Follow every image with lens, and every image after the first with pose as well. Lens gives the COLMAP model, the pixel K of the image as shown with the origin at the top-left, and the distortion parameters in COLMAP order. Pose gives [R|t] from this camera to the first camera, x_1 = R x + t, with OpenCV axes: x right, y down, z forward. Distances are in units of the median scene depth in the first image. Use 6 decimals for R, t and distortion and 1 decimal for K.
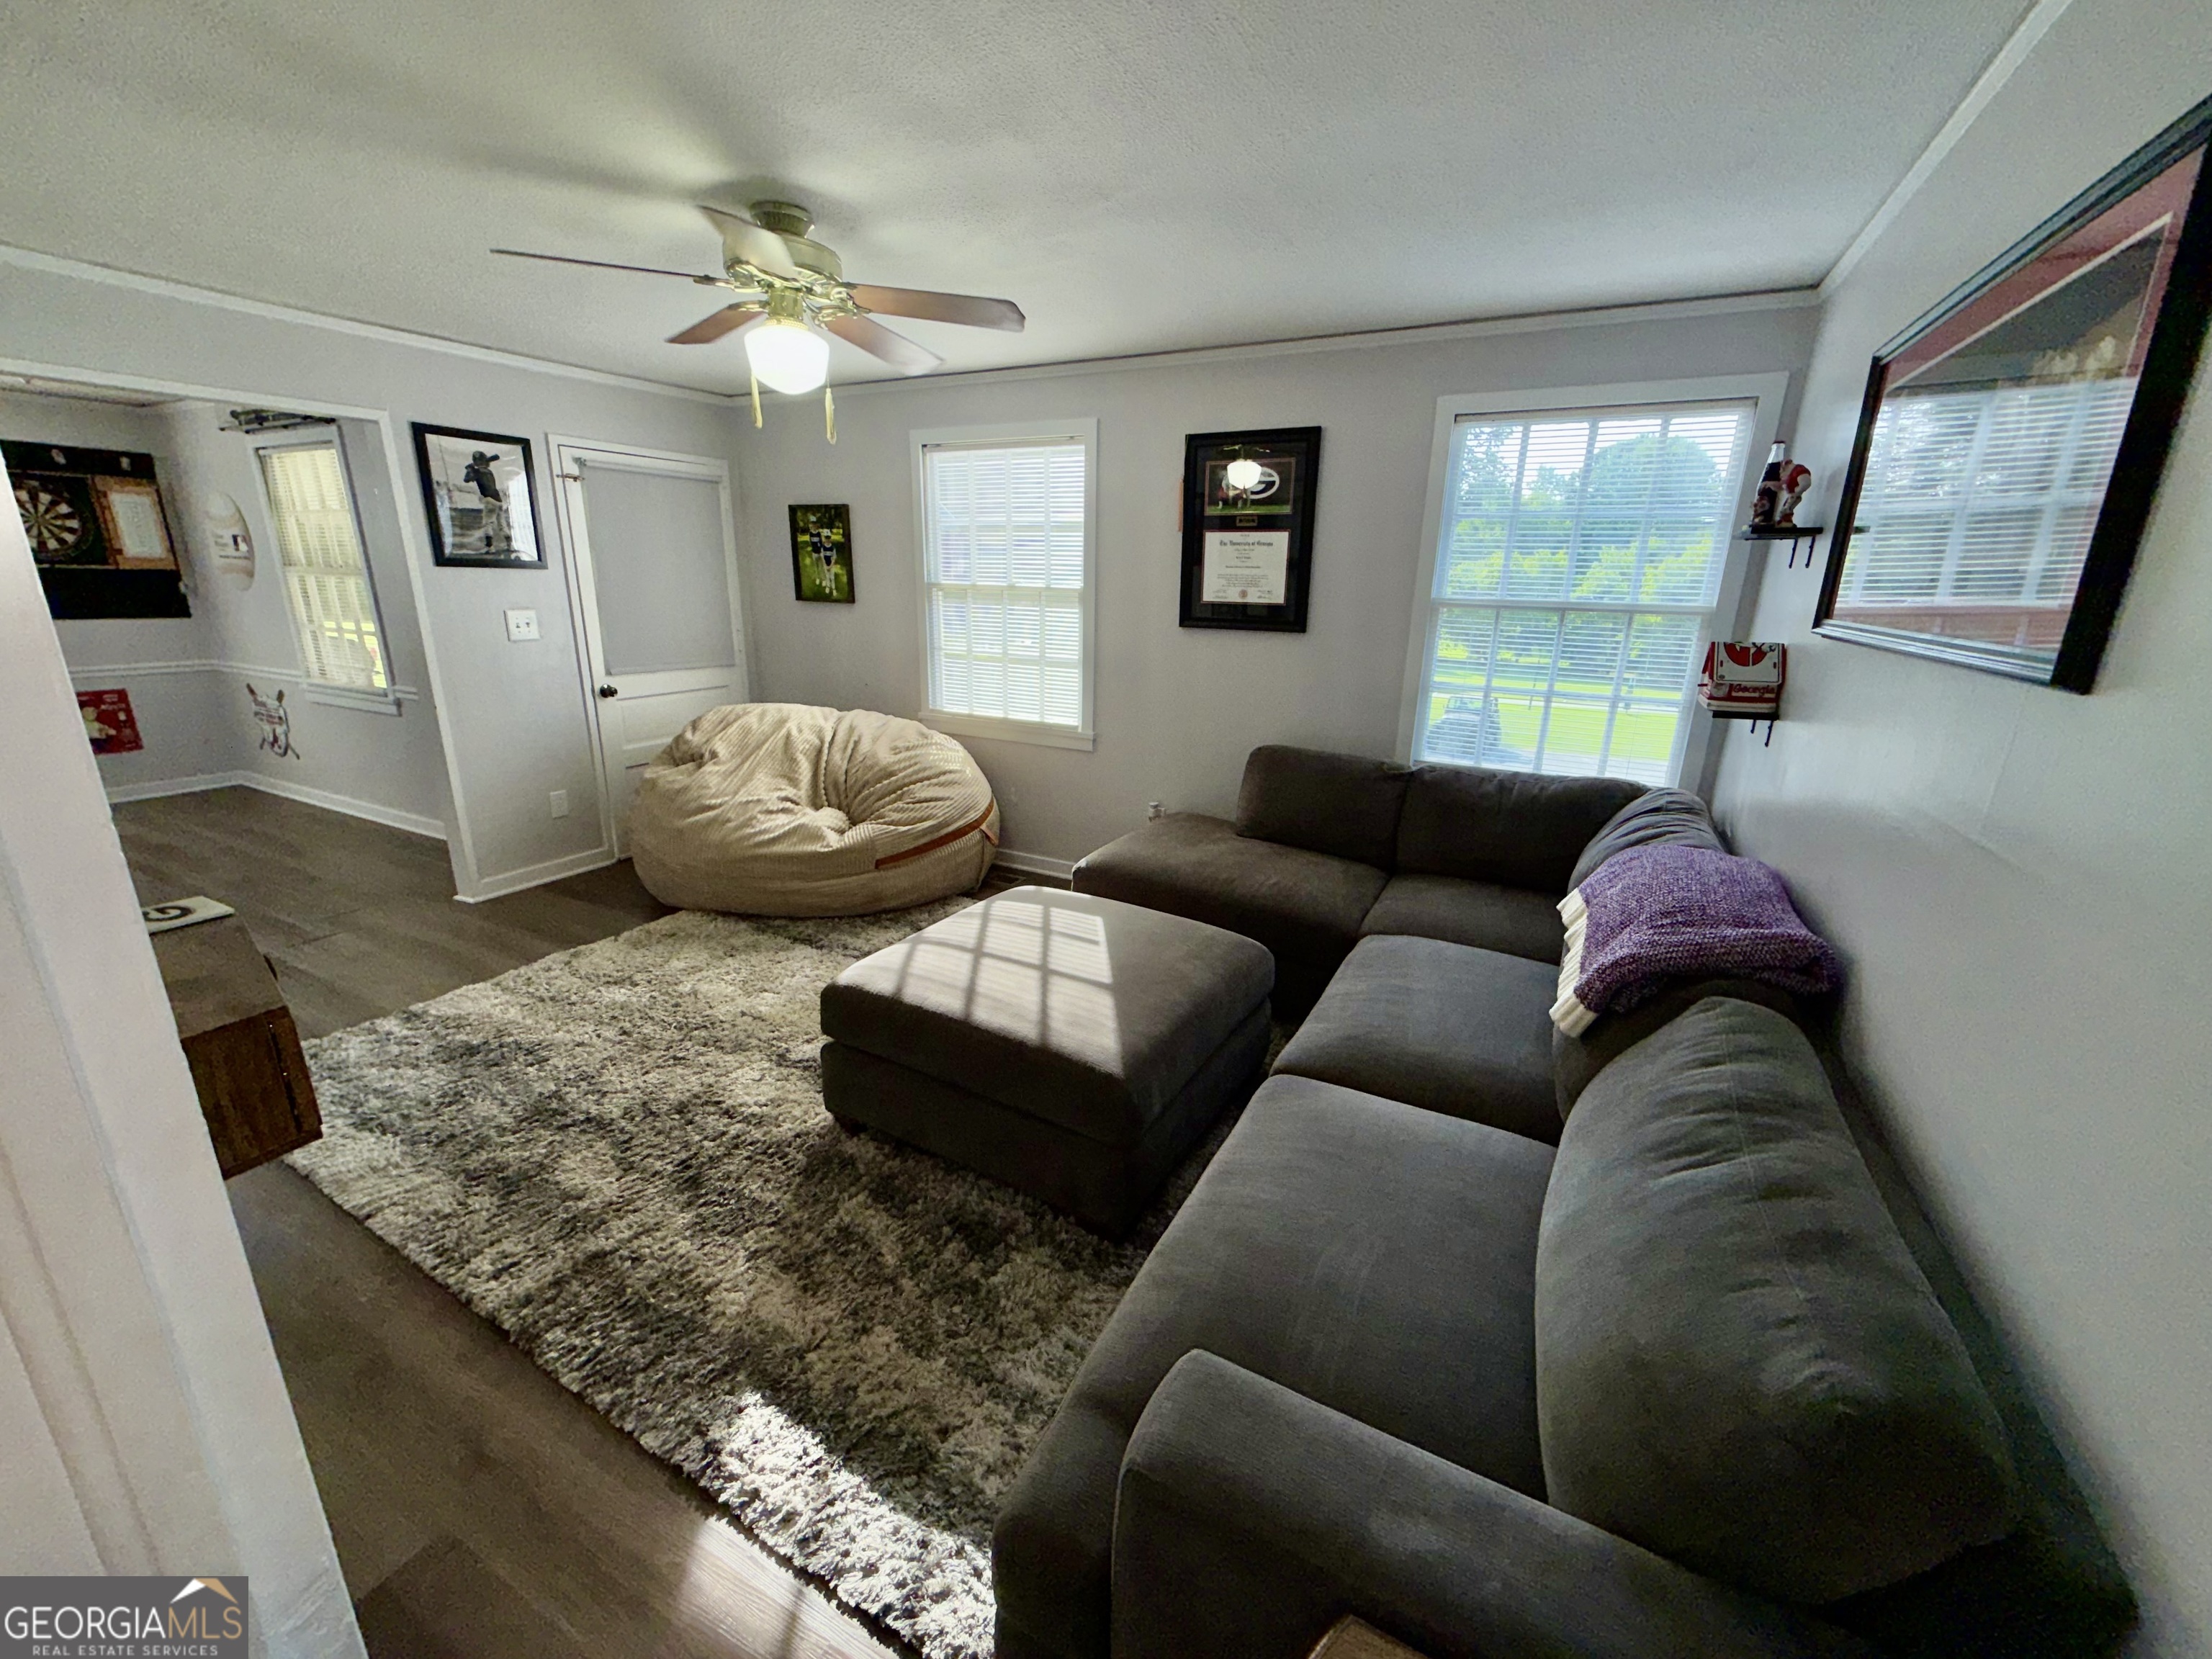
lens RADIAL K [[882.5, 0, 1109.9], [0, 882.5, 837.7], [0, 0, 1]] dist [-0.009229, 0.001476]
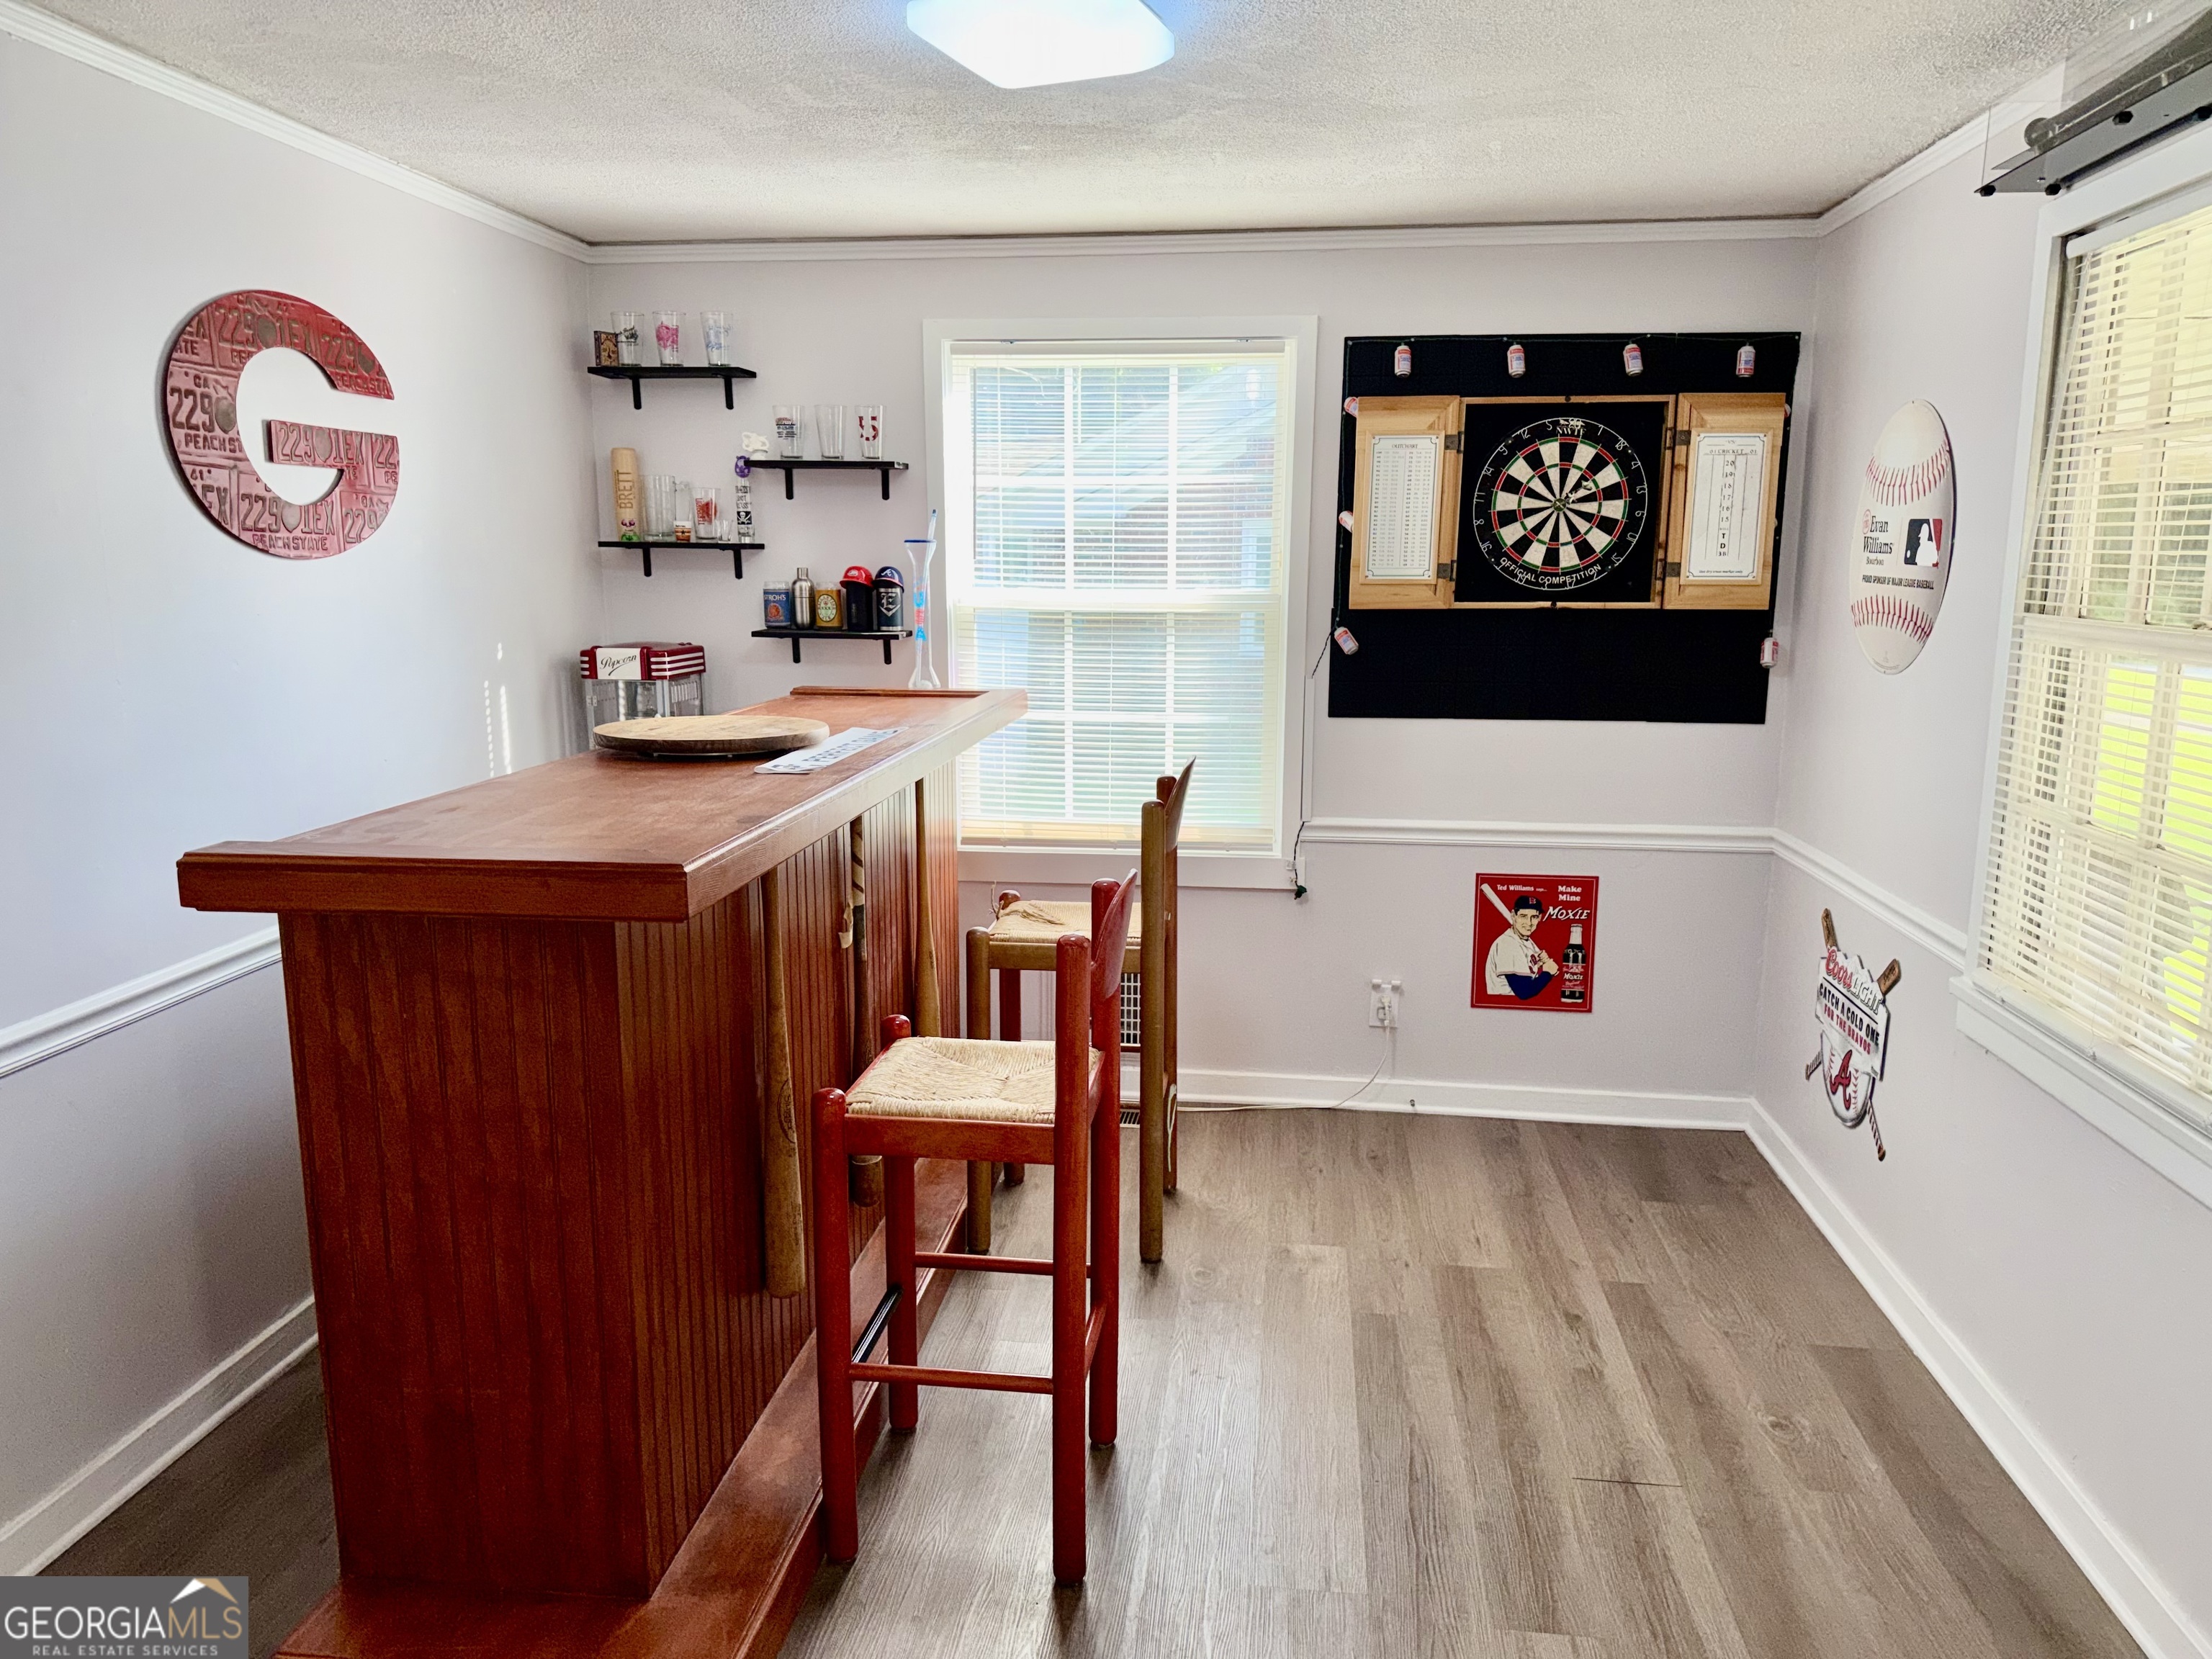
lens RADIAL K [[1577.0, 0, 1110.4], [0, 1577.0, 827.2], [0, 0, 1]] dist [0.061221, -0.066849]
pose [[0.355354, 0.141625, -0.923940, -0.505978], [-0.263898, 0.963444, 0.046183, -0.171640], [0.896706, 0.227415, 0.379739, 0.494575]]
